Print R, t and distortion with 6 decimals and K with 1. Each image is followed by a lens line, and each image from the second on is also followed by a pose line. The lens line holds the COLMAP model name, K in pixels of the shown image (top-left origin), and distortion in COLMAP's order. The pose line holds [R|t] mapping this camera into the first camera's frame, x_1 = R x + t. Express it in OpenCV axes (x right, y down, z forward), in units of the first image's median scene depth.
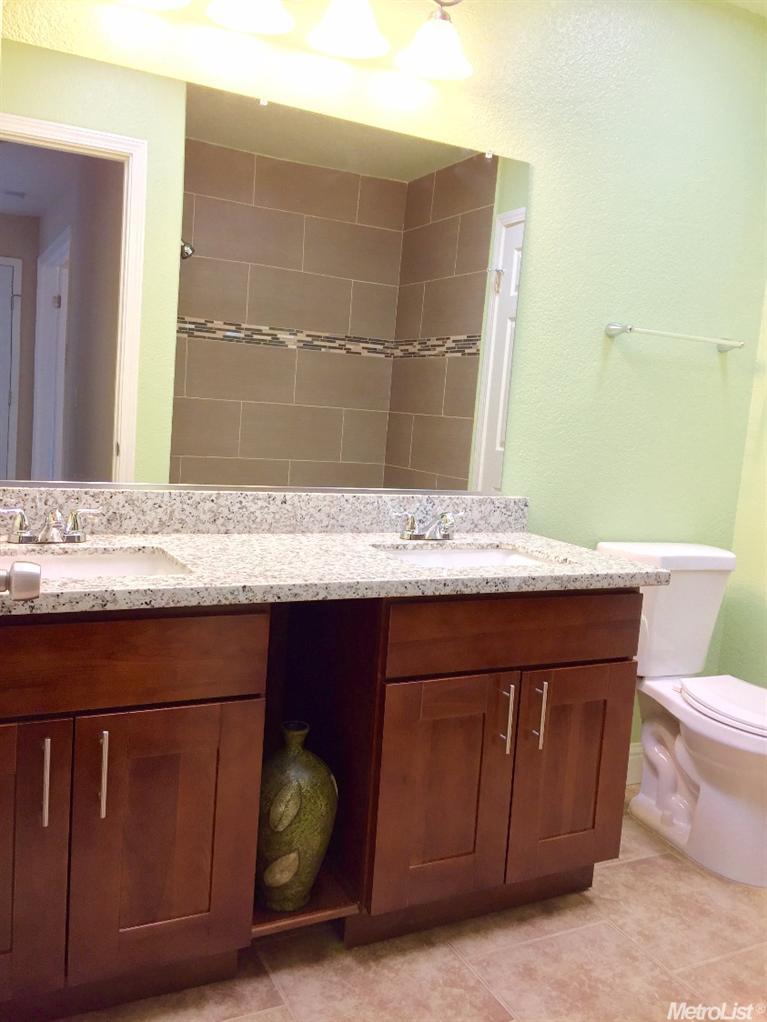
lens RADIAL K [[878.7, 0, 387.2], [0, 878.7, 510.7], [0, 0, 1]] dist [0.019739, -0.009402]
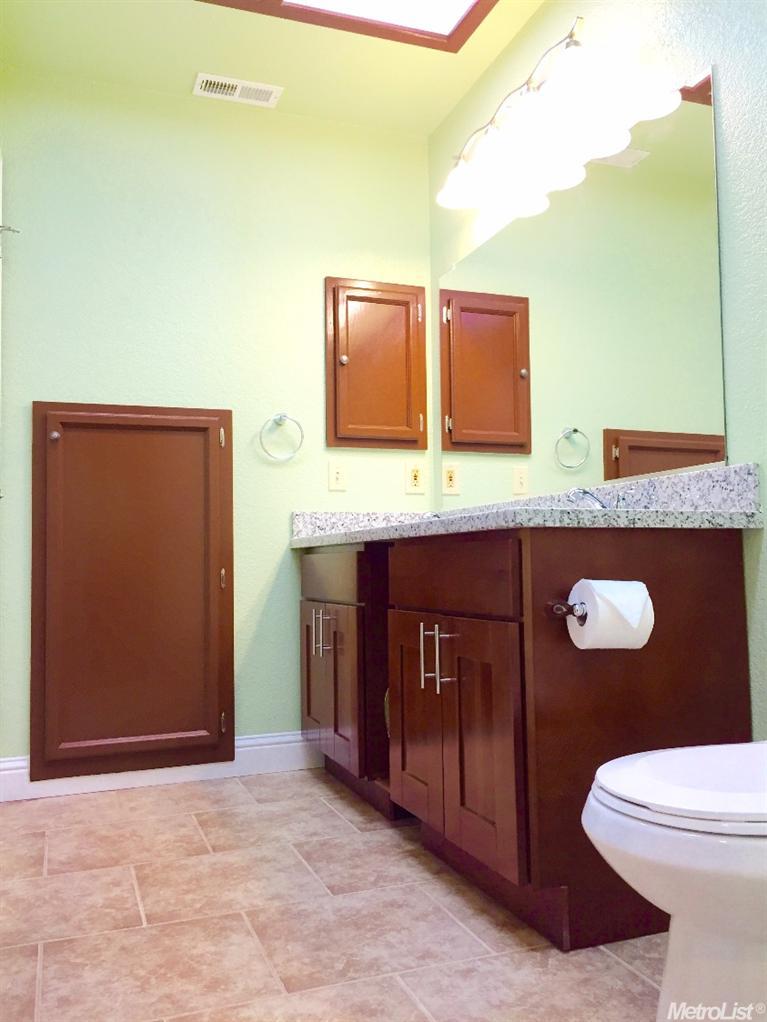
lens RADIAL K [[878.7, 0, 387.4], [0, 878.7, 510.8], [0, 0, 1]] dist [0.019739, -0.009402]
pose [[-0.129407, -0.137308, -0.982039, 1.162978], [-0.114006, 0.985859, -0.122819, 0.189732], [0.985016, 0.096064, -0.143231, 1.037937]]
